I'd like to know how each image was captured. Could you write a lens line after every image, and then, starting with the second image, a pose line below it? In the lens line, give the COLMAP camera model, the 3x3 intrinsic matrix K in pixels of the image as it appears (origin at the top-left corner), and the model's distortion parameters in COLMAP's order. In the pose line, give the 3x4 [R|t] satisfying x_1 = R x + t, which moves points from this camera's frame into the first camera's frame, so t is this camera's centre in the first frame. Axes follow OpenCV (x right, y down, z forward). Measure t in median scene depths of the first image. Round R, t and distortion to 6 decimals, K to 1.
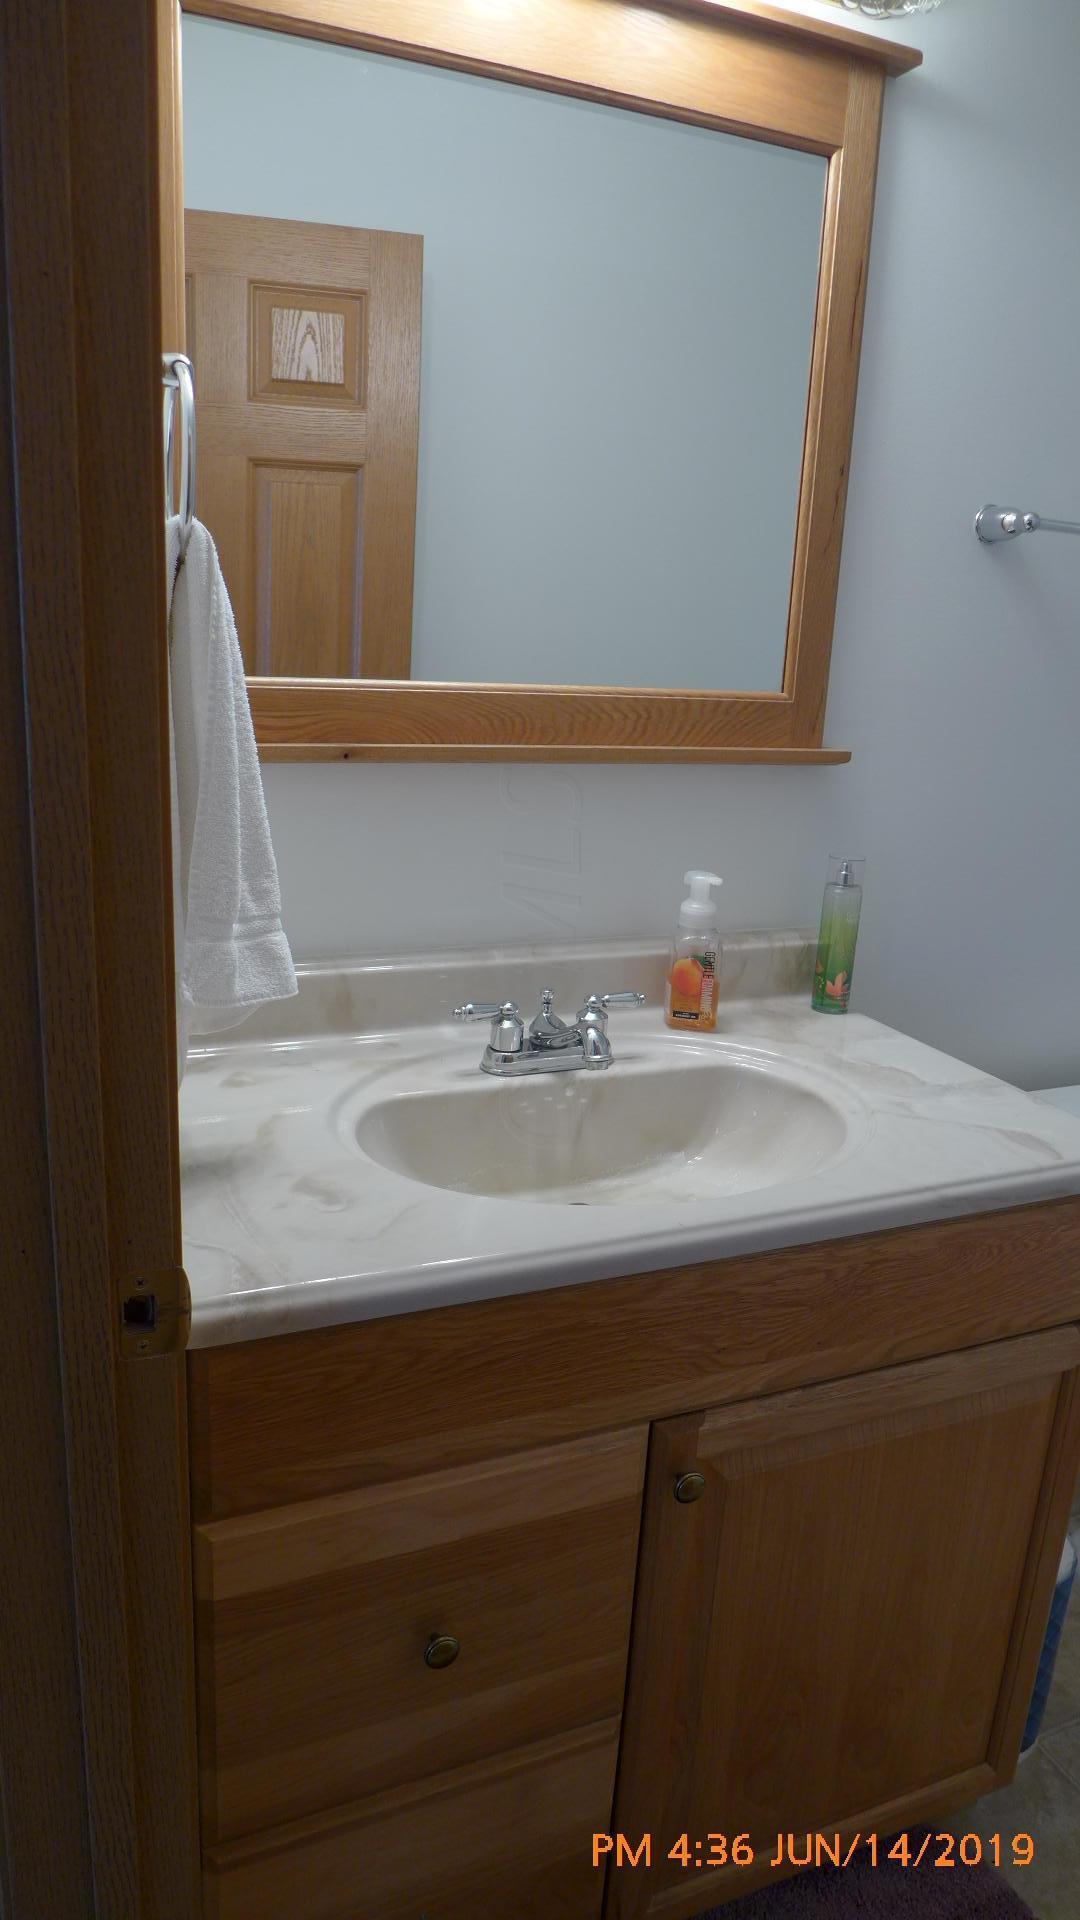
lens RADIAL K [[1288.7, 0, 540.0], [0, 1288.7, 960.0], [0, 0, 1]] dist [-0.047935, 0.008751]
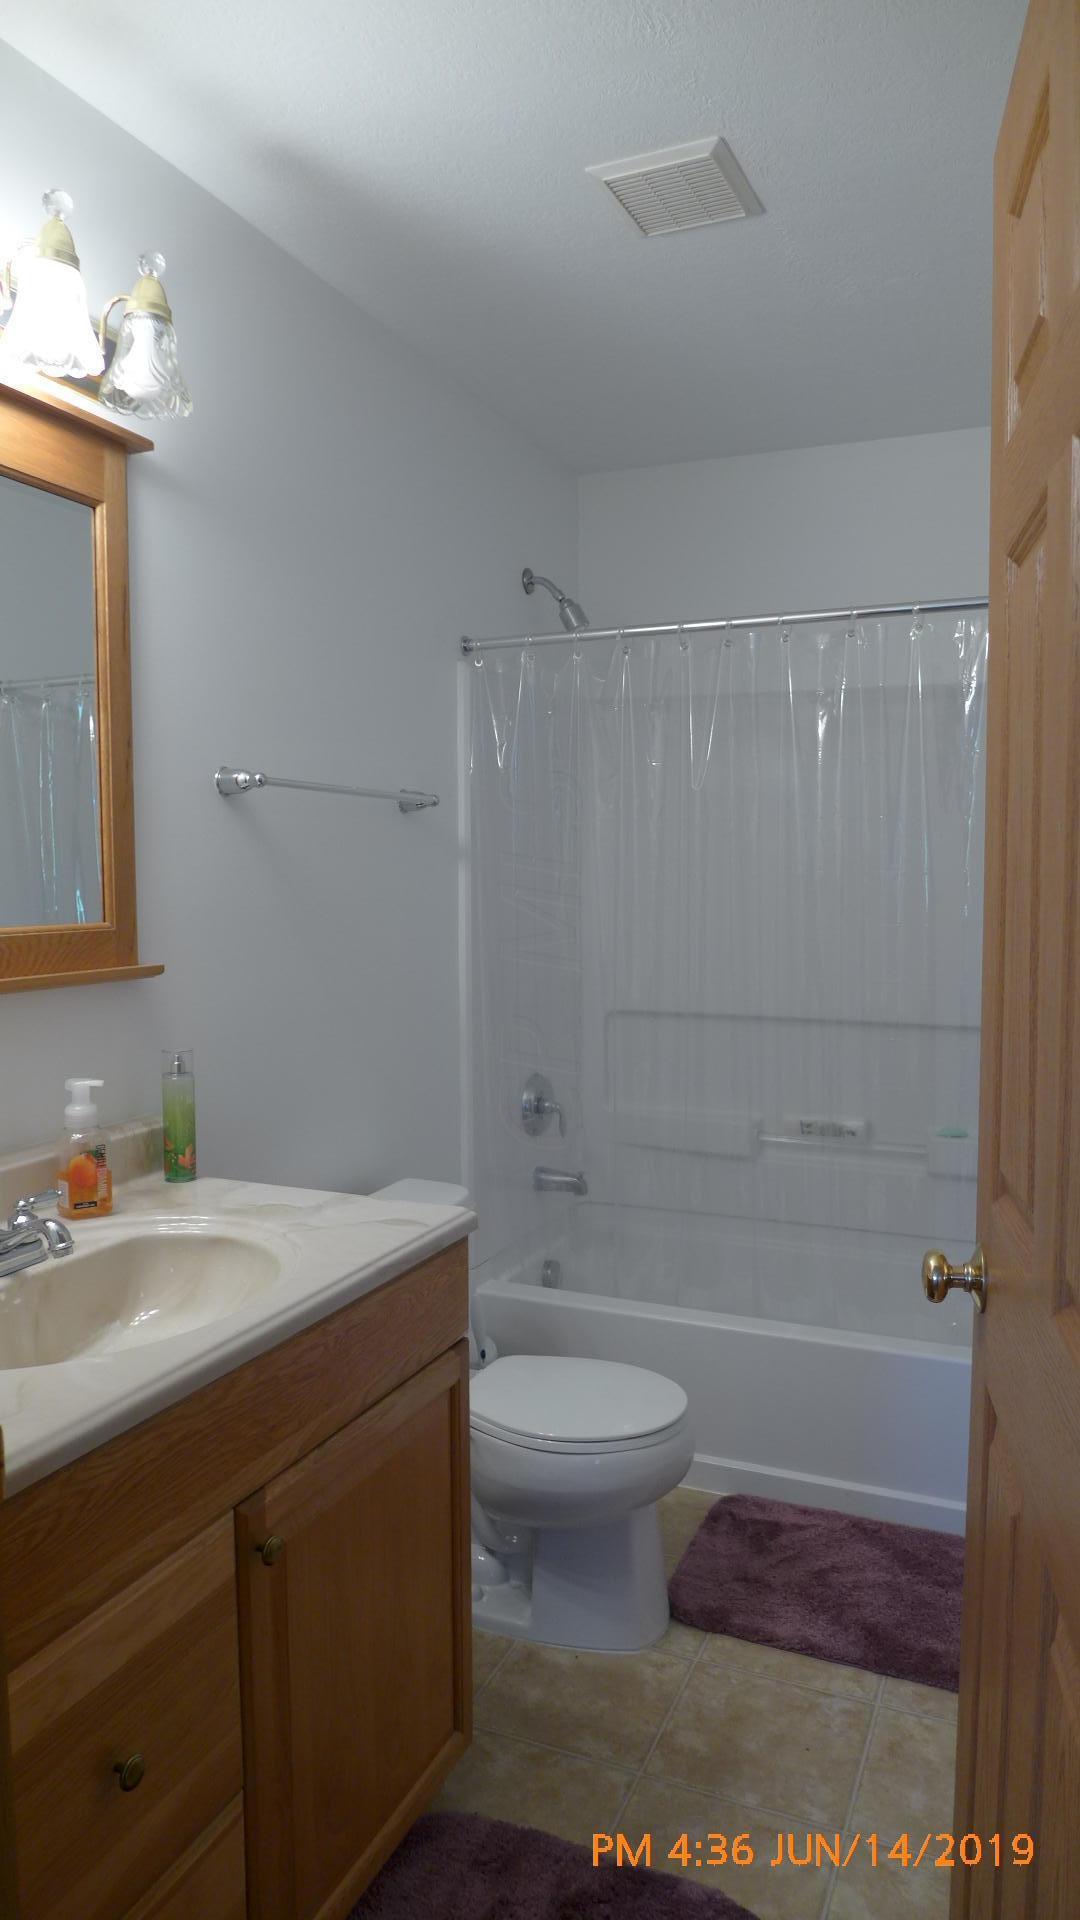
lens RADIAL K [[1288.7, 0, 540.0], [0, 1288.7, 960.0], [0, 0, 1]] dist [-0.047935, 0.008751]
pose [[0.728372, -0.101426, 0.677633, -0.363173], [0.216947, 0.972239, -0.087669, 0.019922], [-0.649929, 0.210866, 0.730156, -0.138276]]
